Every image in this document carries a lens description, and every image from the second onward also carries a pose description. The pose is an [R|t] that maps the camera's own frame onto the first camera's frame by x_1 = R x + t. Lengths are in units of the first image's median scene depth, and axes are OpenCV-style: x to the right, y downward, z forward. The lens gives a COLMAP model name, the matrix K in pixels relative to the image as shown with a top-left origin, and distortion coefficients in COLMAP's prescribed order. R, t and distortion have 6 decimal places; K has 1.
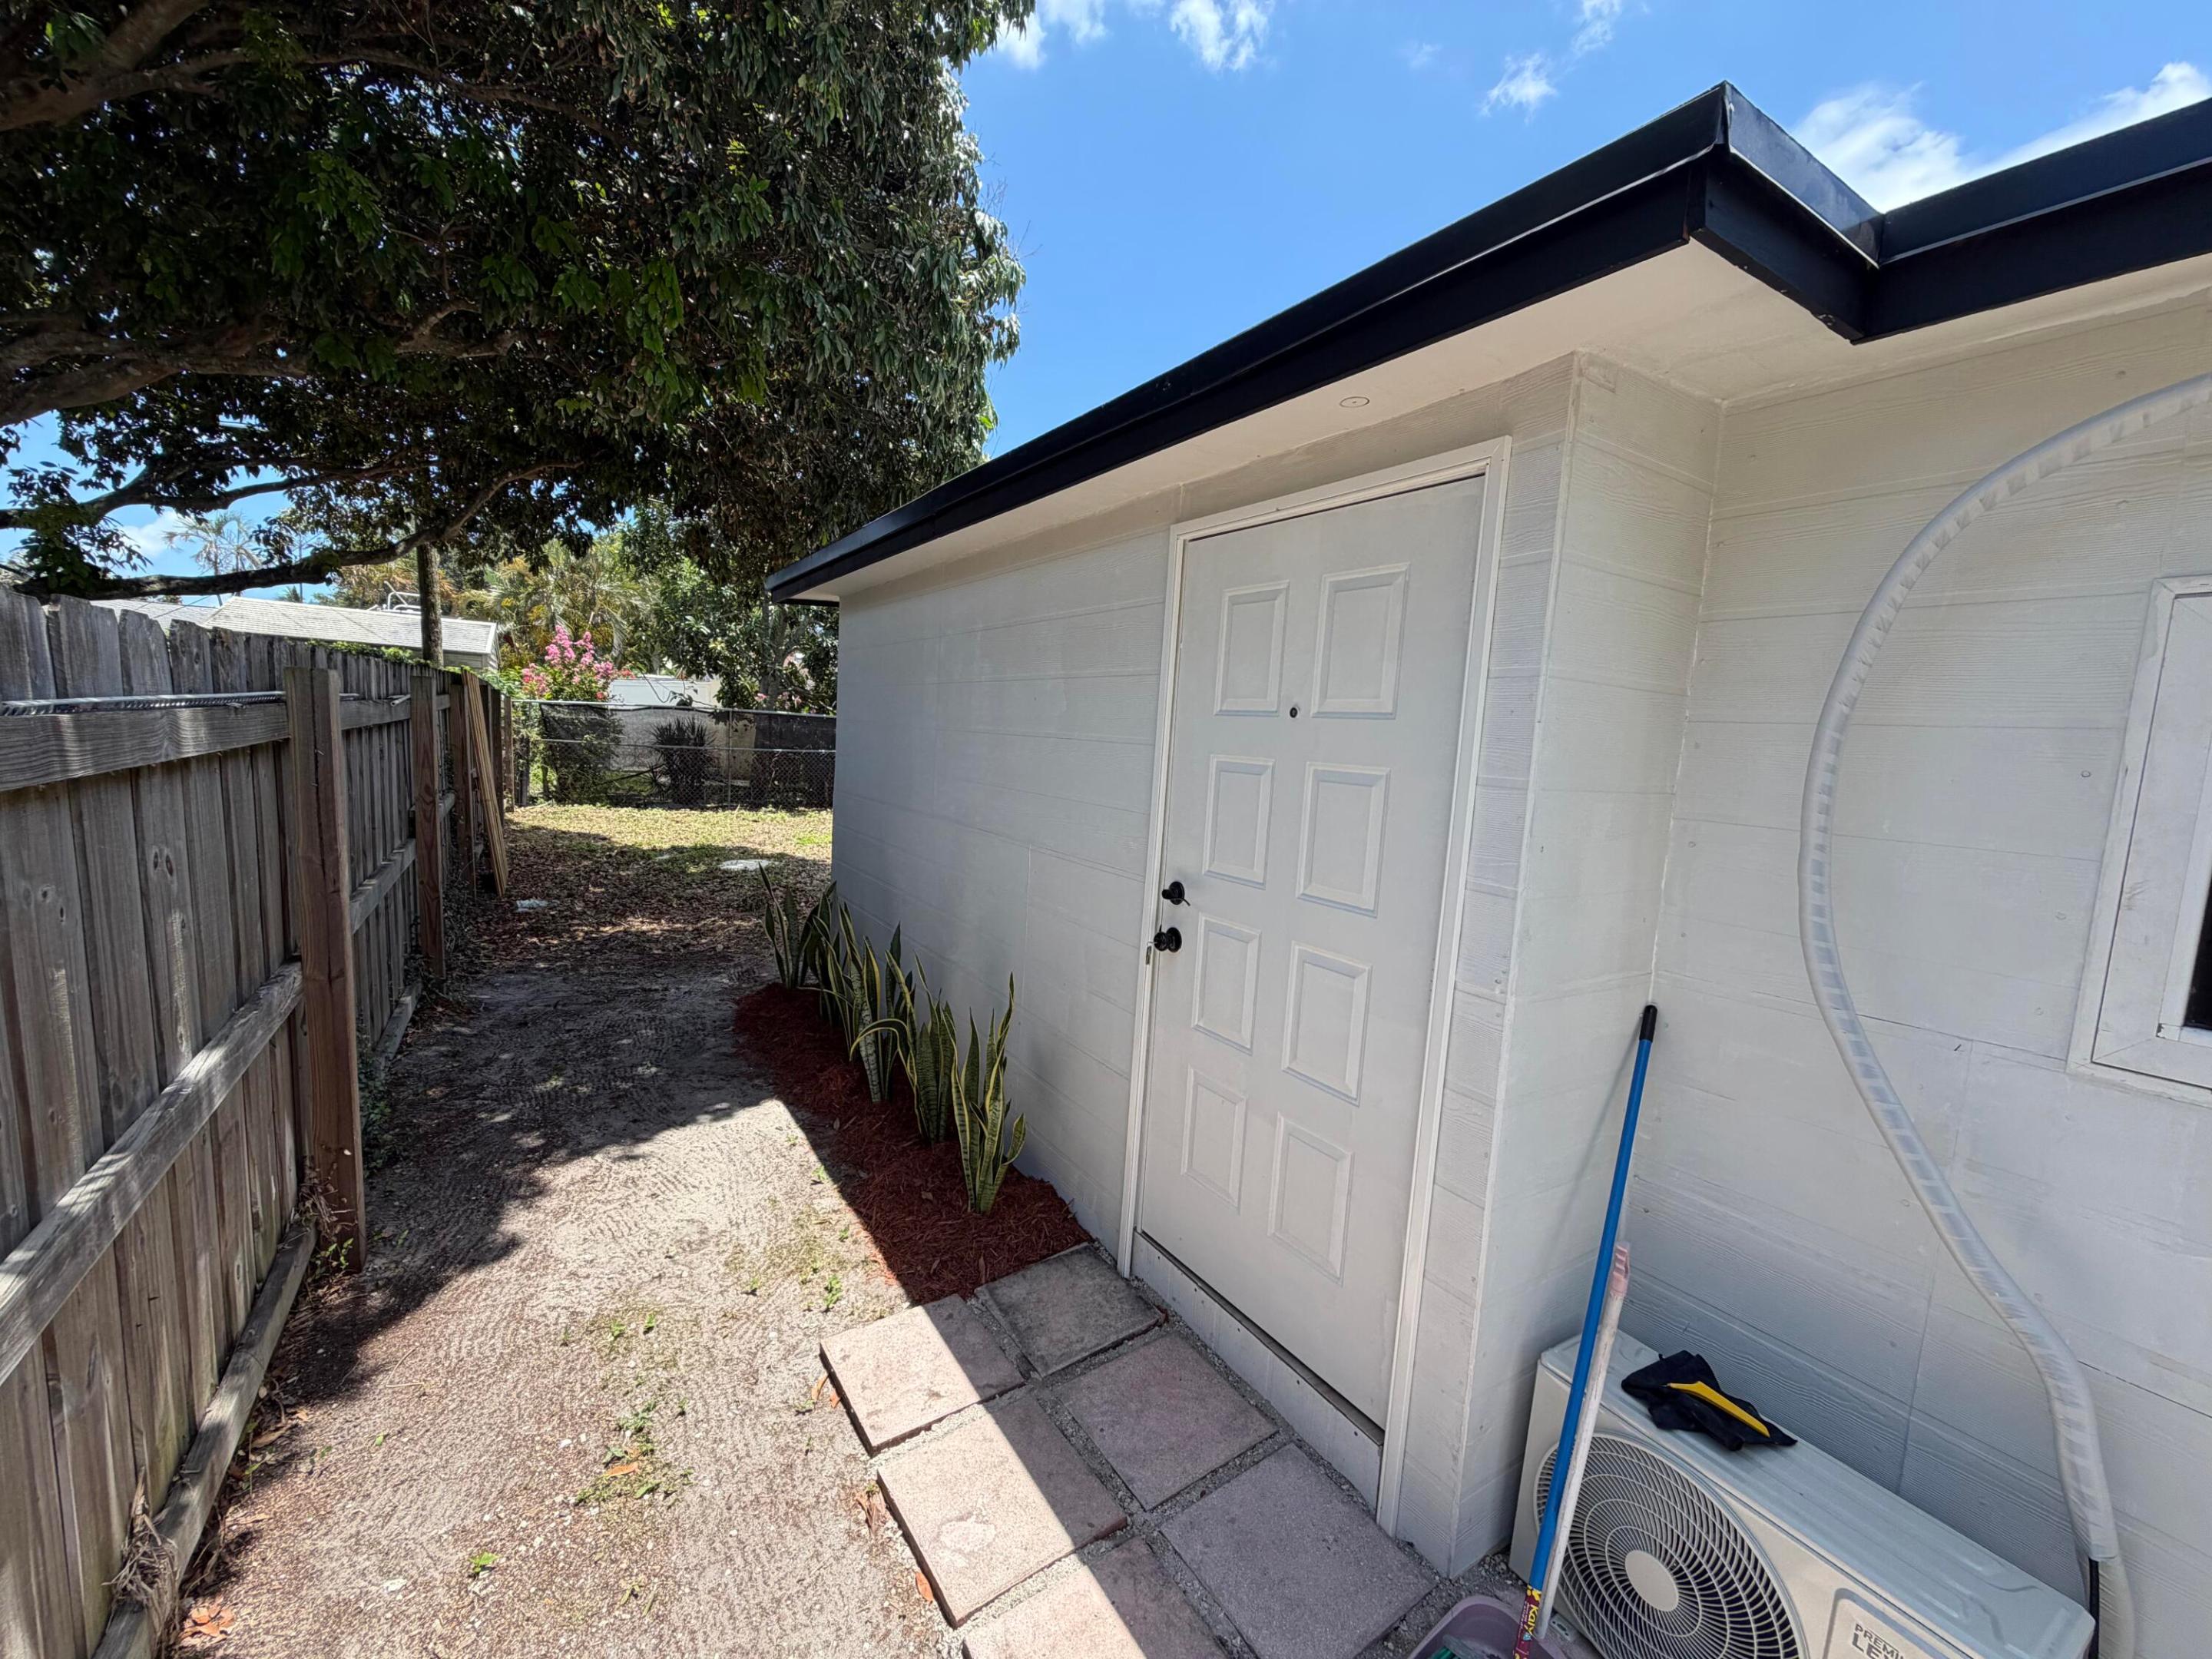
lens RADIAL K [[871.3, 0, 1106.0], [0, 871.3, 829.5], [0, 0, 1]] dist [-0.001786, -0.000079]
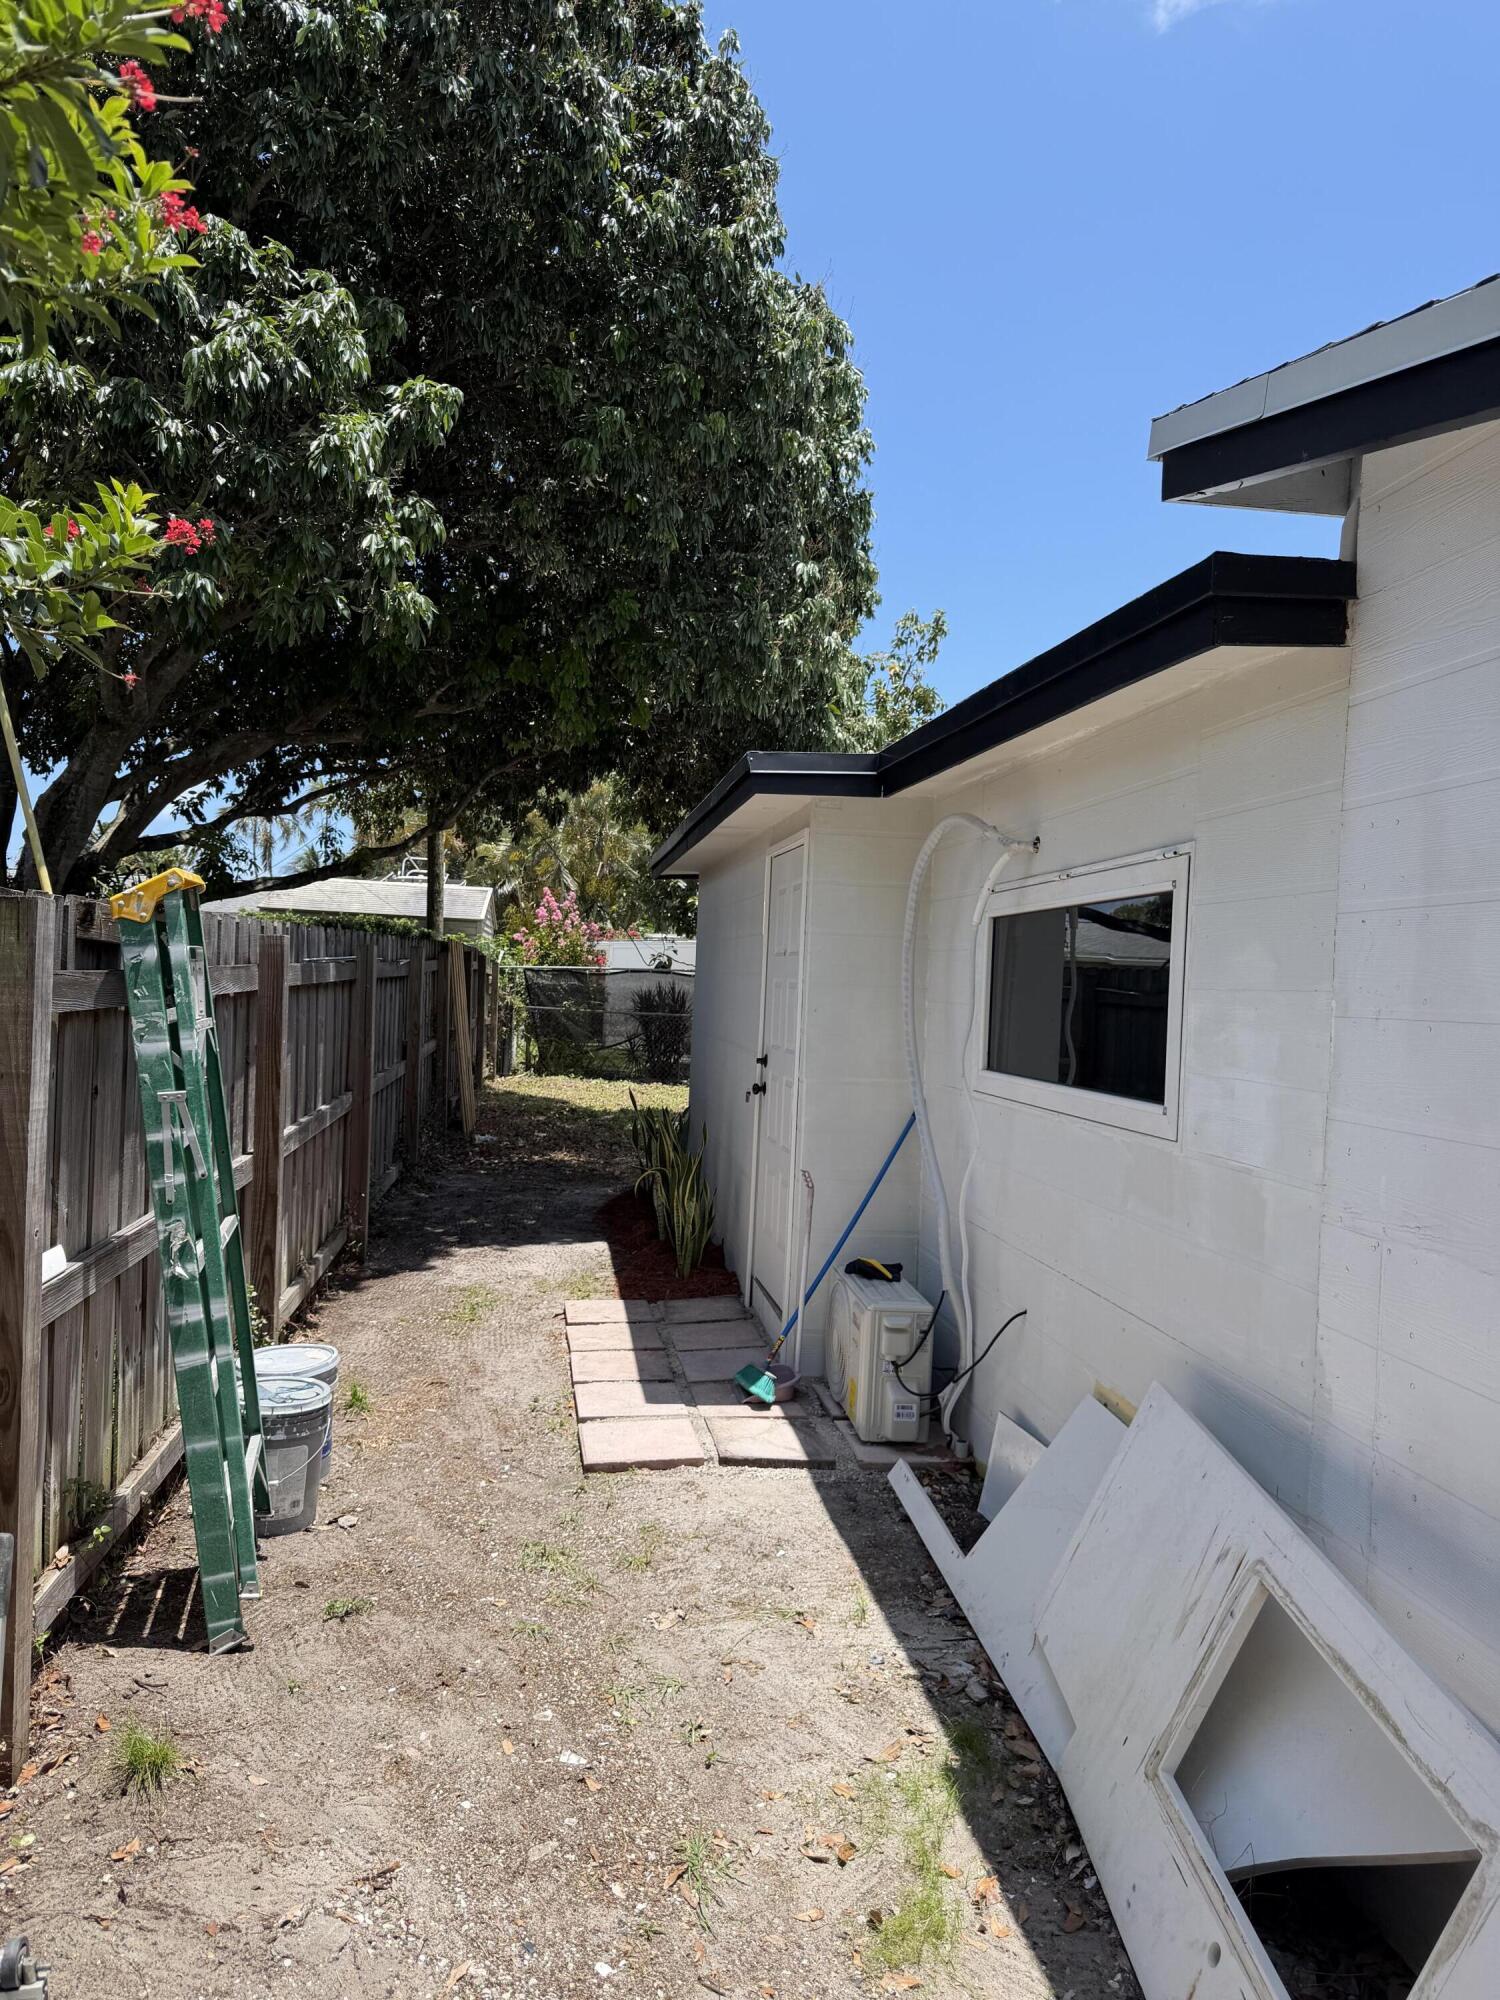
lens RADIAL K [[1294.7, 0, 750.0], [0, 1294.7, 1000.0], [0, 0, 1]] dist [0.062169, 0.000098]
pose [[0.913281, -0.013102, -0.407120, 0.221610], [-0.033152, 0.993776, -0.106351, 0.045959], [0.405979, 0.110625, 0.907162, -0.268145]]
